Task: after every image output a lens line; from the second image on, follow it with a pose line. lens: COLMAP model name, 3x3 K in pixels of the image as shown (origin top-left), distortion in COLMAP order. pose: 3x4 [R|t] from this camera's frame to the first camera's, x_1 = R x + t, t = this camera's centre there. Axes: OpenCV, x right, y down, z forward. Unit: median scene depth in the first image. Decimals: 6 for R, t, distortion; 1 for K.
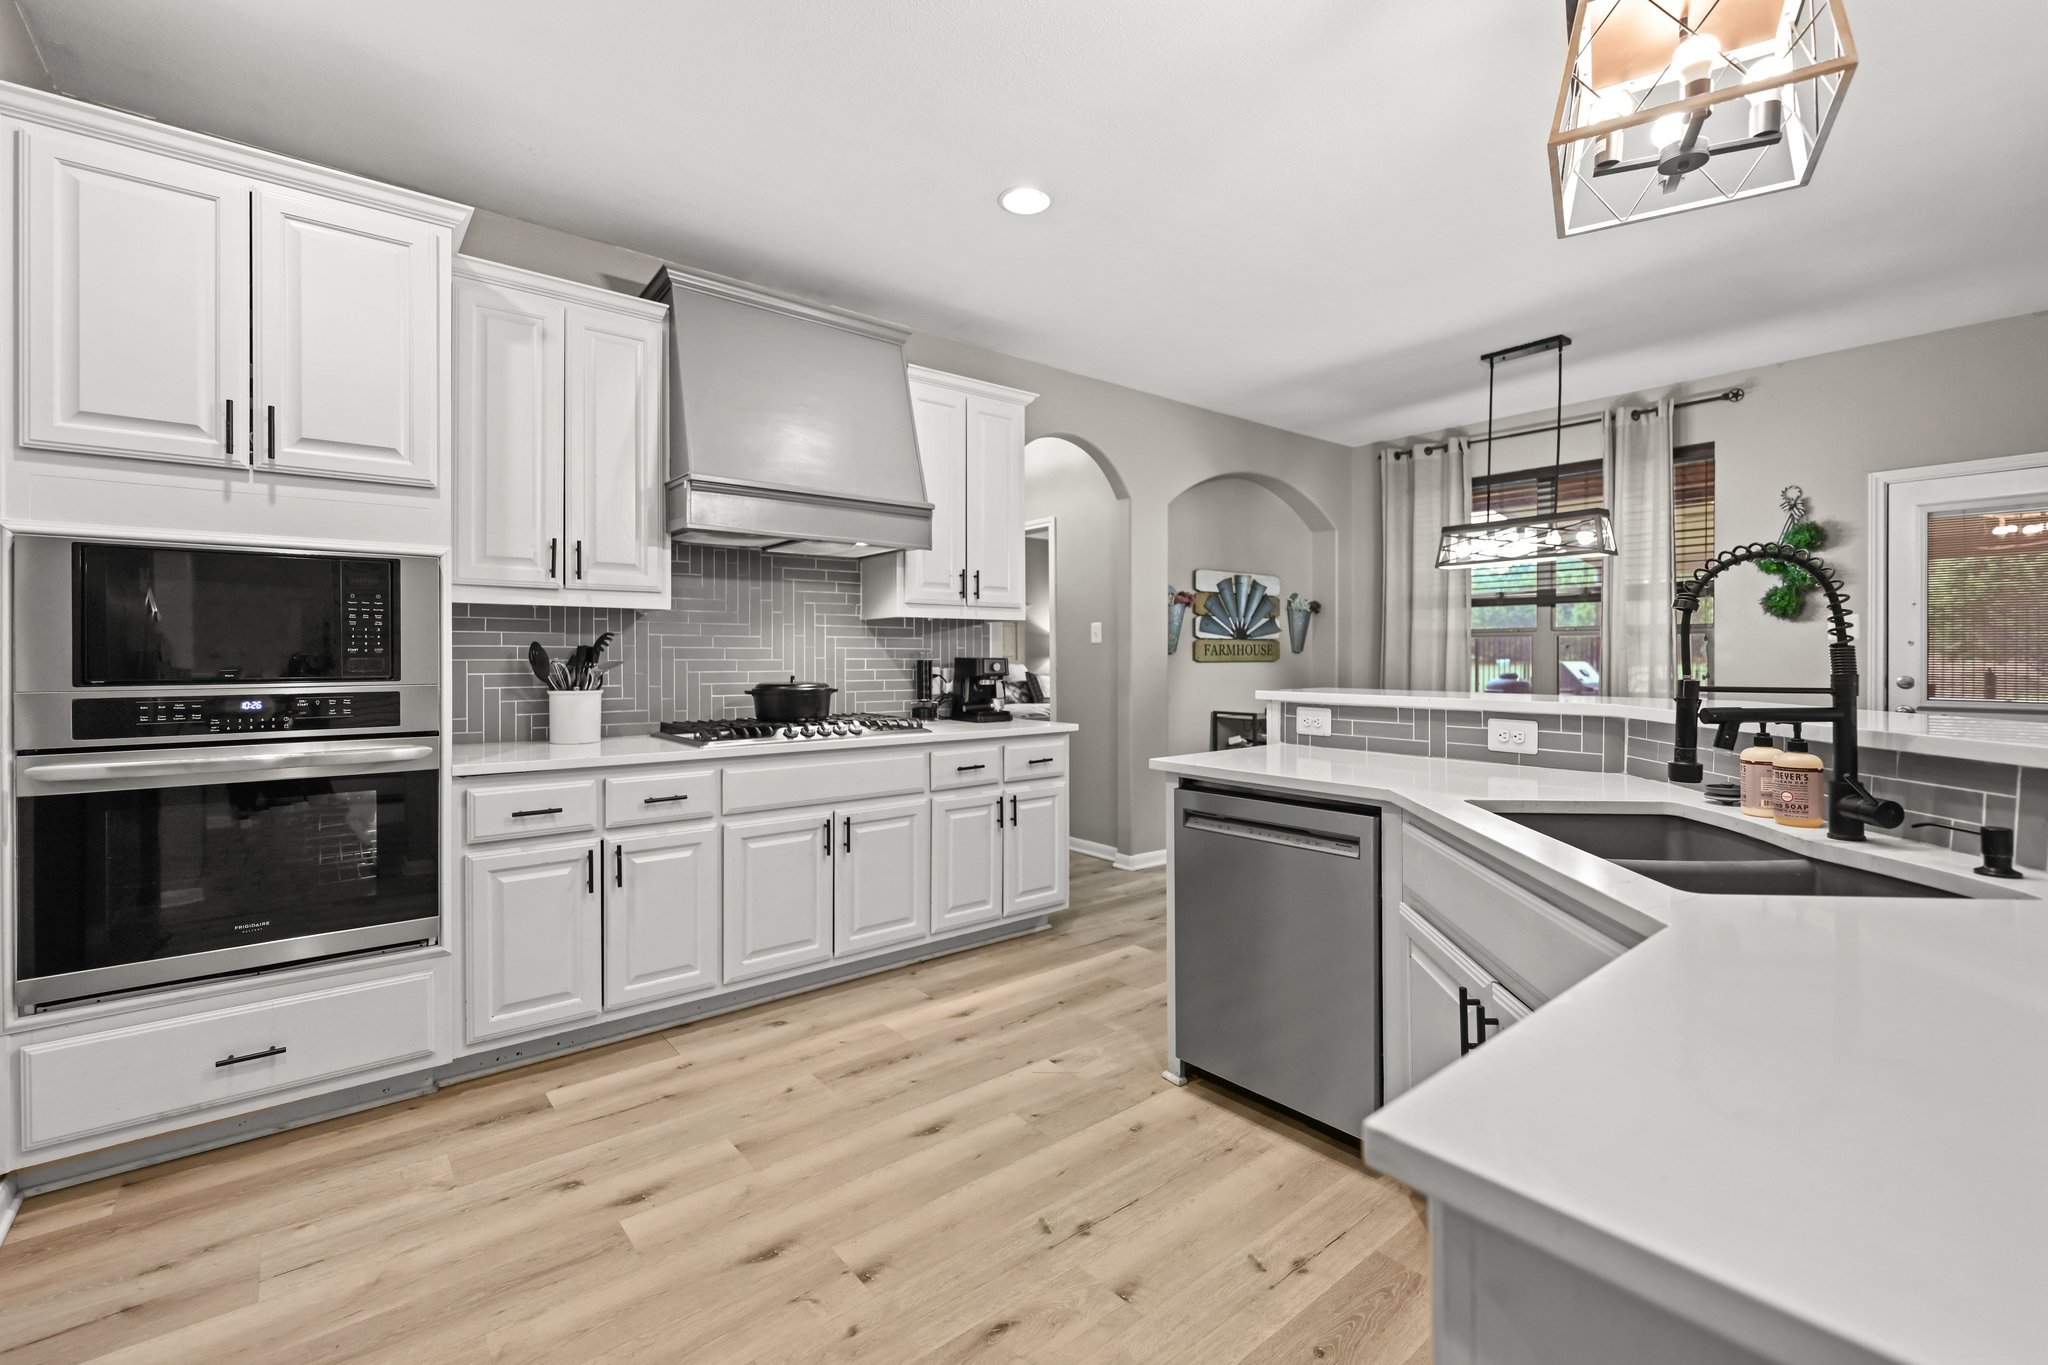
lens RADIAL K [[835.7, 0, 1022.6], [0, 835.7, 668.1], [0, 0, 1]] dist [-0.000951, 0.000220]
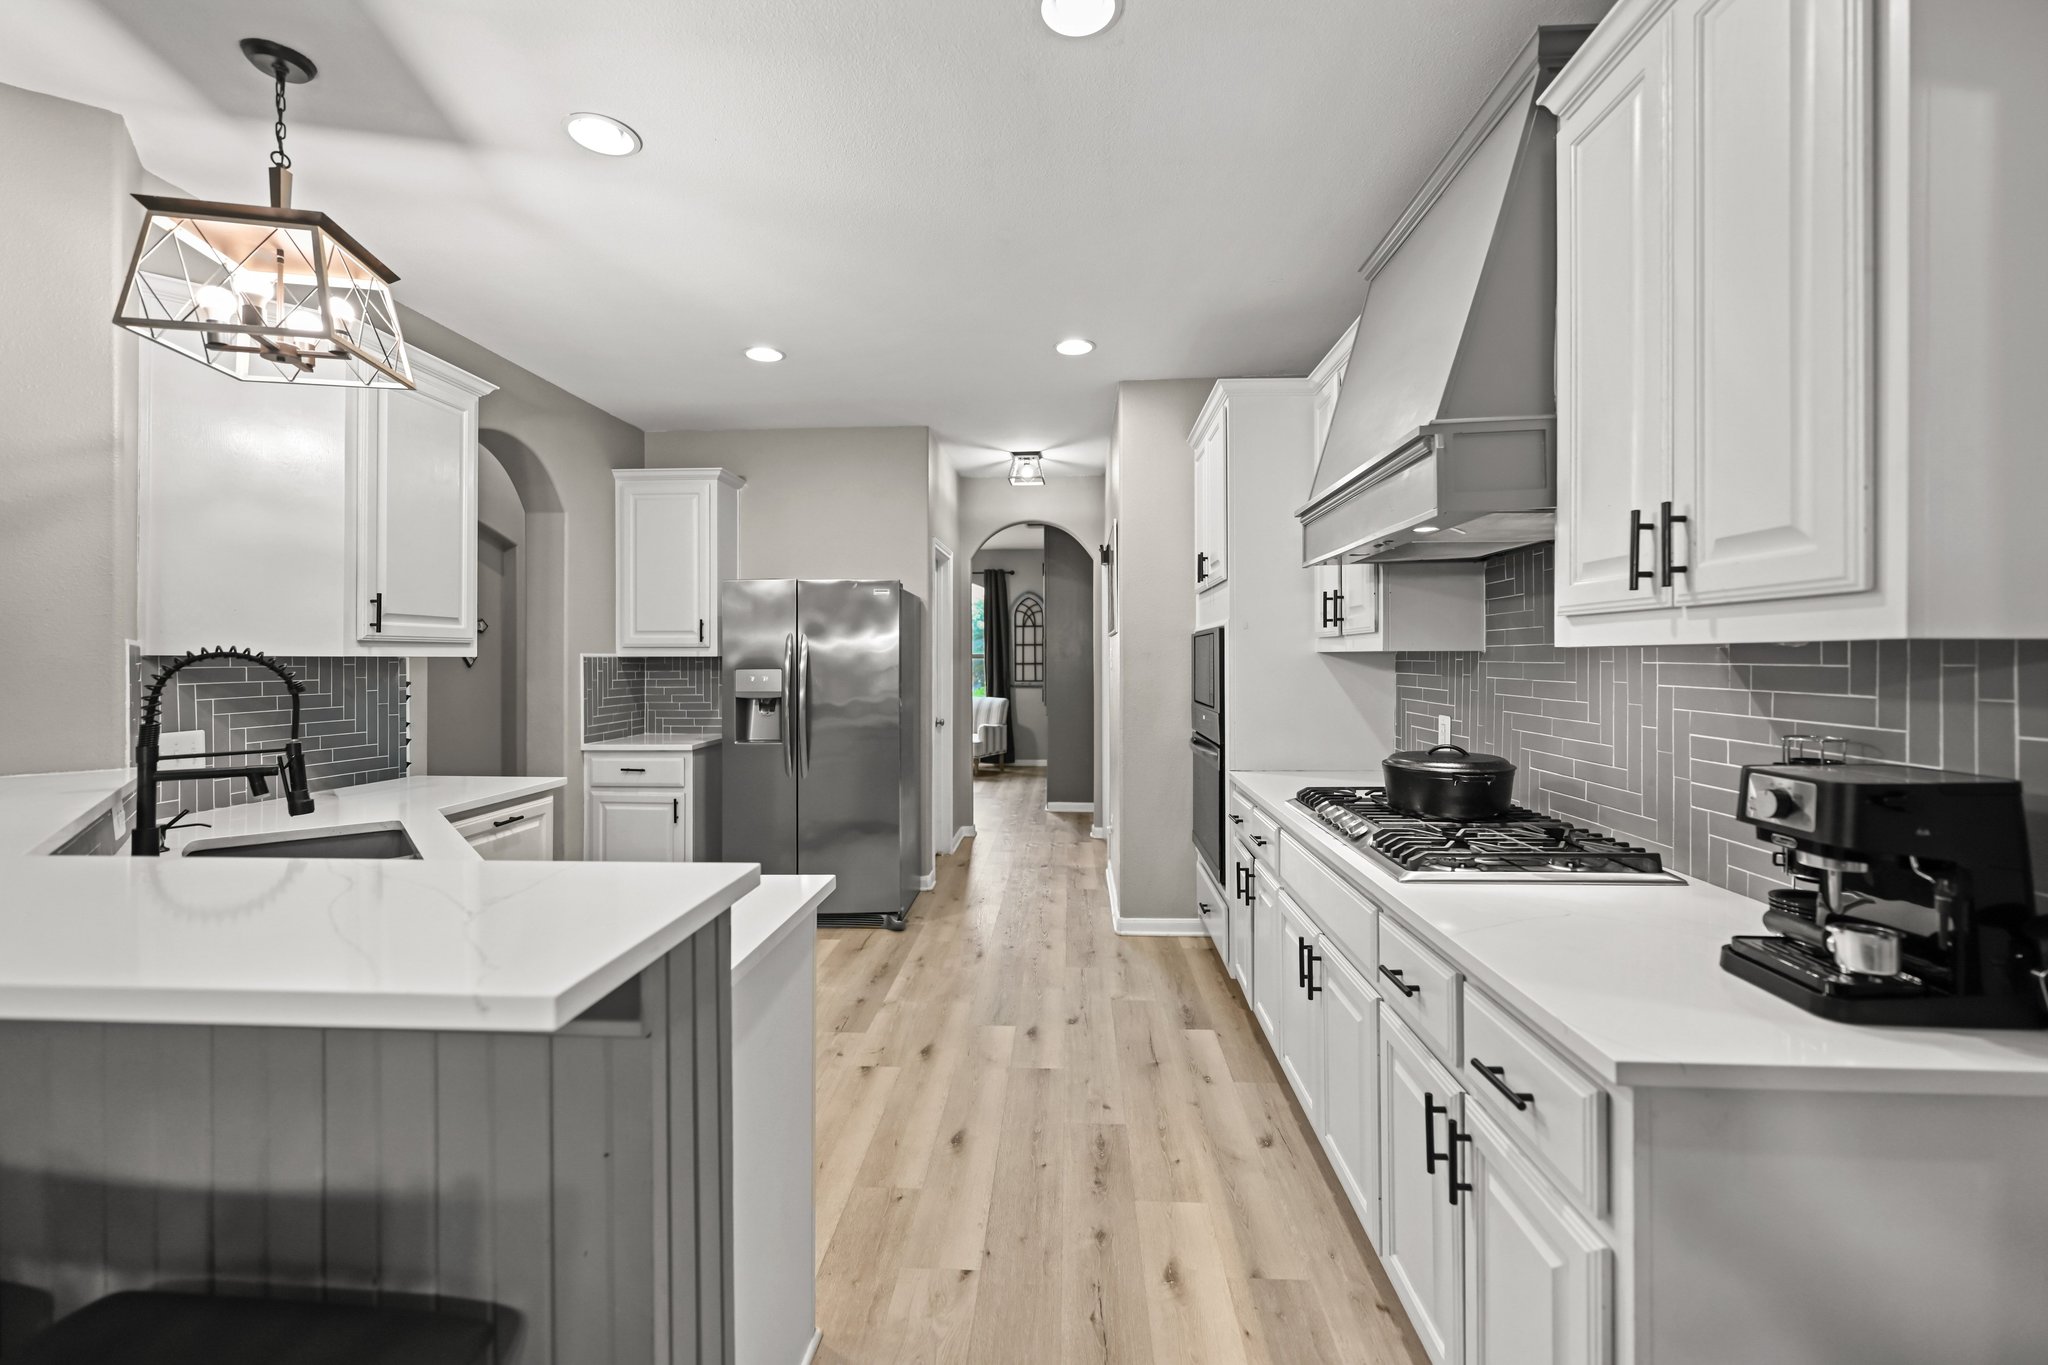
lens RADIAL K [[835.7, 0, 1043.4], [0, 835.7, 653.9], [0, 0, 1]] dist [-0.000951, 0.000220]
pose [[-0.656959, 0.000865, -0.753925, 0.483924], [-0.006228, 0.999959, 0.006575, -0.073307], [0.753900, 0.009015, -0.656927, 1.346832]]
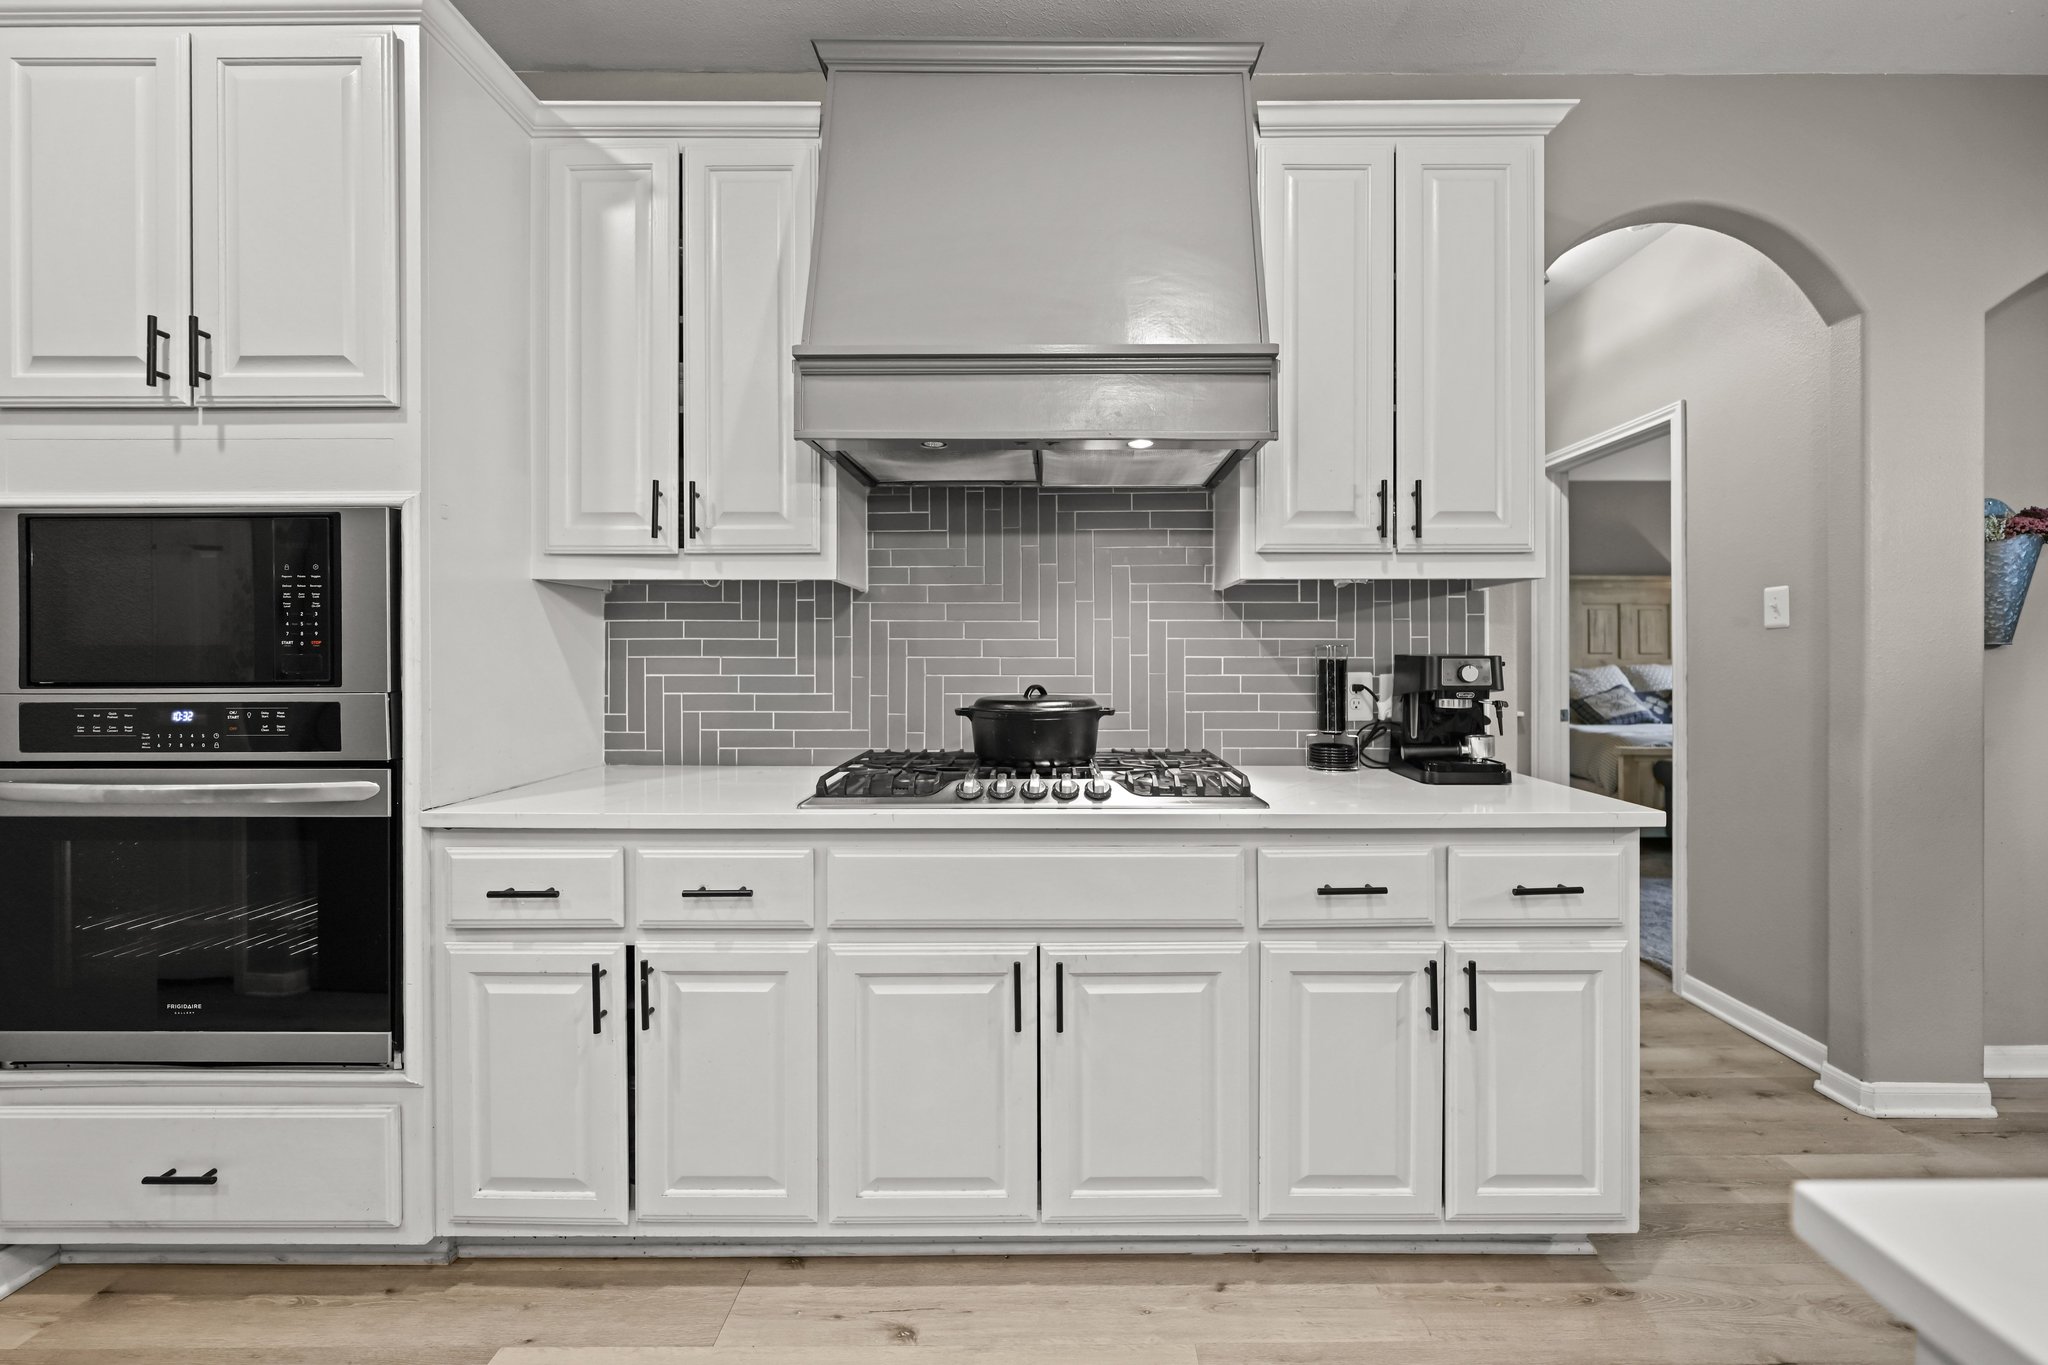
lens RADIAL K [[835.7, 0, 1051.3], [0, 835.7, 658.1], [0, 0, 1]] dist [-0.000951, 0.000220]
pose [[0.781399, 0.003131, -0.624024, 0.113414], [-0.008776, 0.999944, -0.005973, -0.007300], [0.623970, 0.010144, 0.781382, 0.615329]]
